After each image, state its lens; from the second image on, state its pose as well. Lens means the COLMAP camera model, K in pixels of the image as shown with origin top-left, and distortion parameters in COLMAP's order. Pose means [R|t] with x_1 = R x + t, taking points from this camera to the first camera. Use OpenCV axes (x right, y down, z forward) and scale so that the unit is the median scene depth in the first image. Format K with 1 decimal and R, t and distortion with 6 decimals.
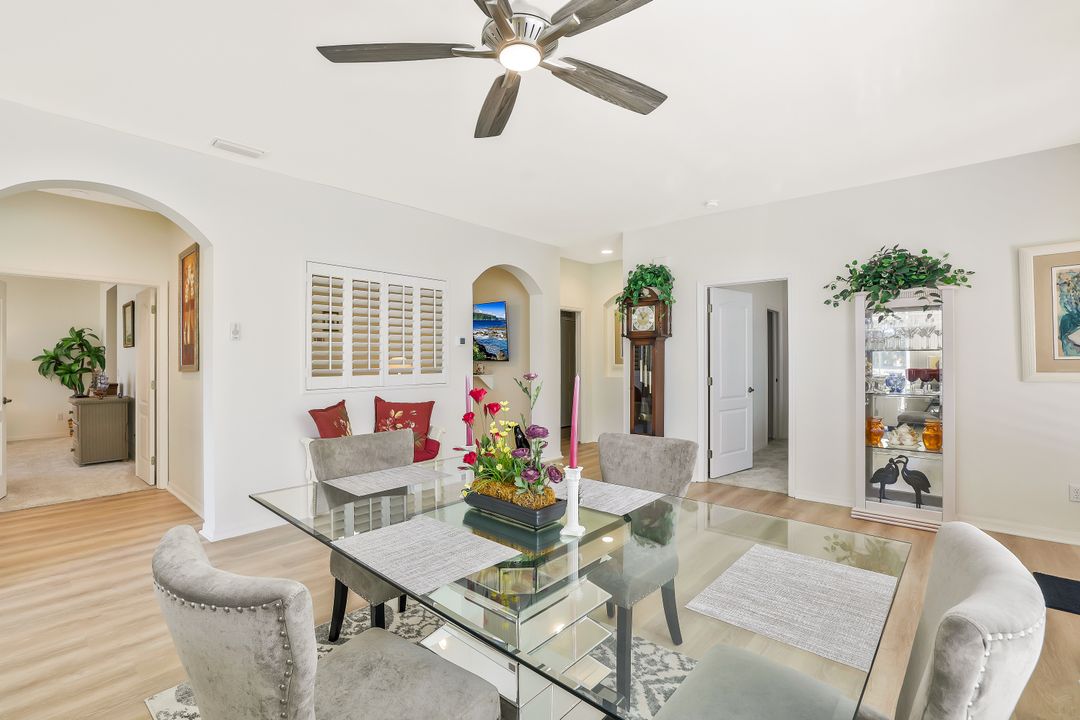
lens RADIAL K [[484.4, 0, 538.6], [0, 484.4, 354.5], [0, 0, 1]] dist [-0.002576, -0.000108]
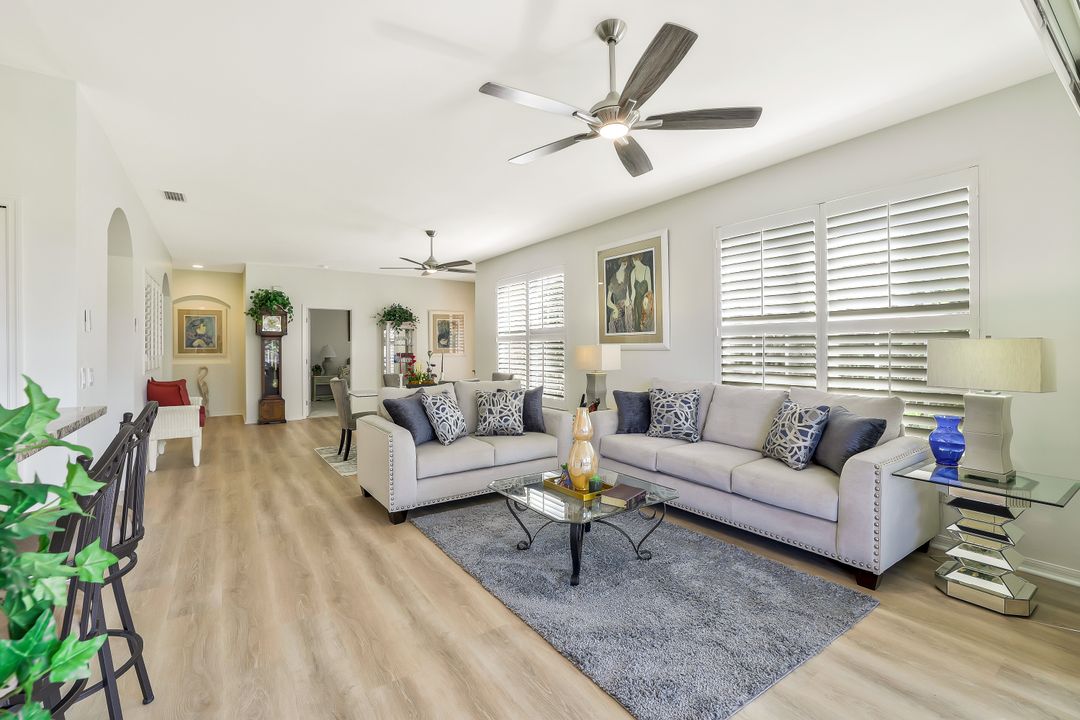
lens RADIAL K [[484.4, 0, 540.0], [0, 484.4, 351.7], [0, 0, 1]] dist [-0.002576, -0.000108]
pose [[0.247847, -0.007225, 0.968772, -1.150761], [-0.002750, 0.999963, 0.008161, 0.001381], [-0.968795, -0.004686, 0.247818, -0.258687]]
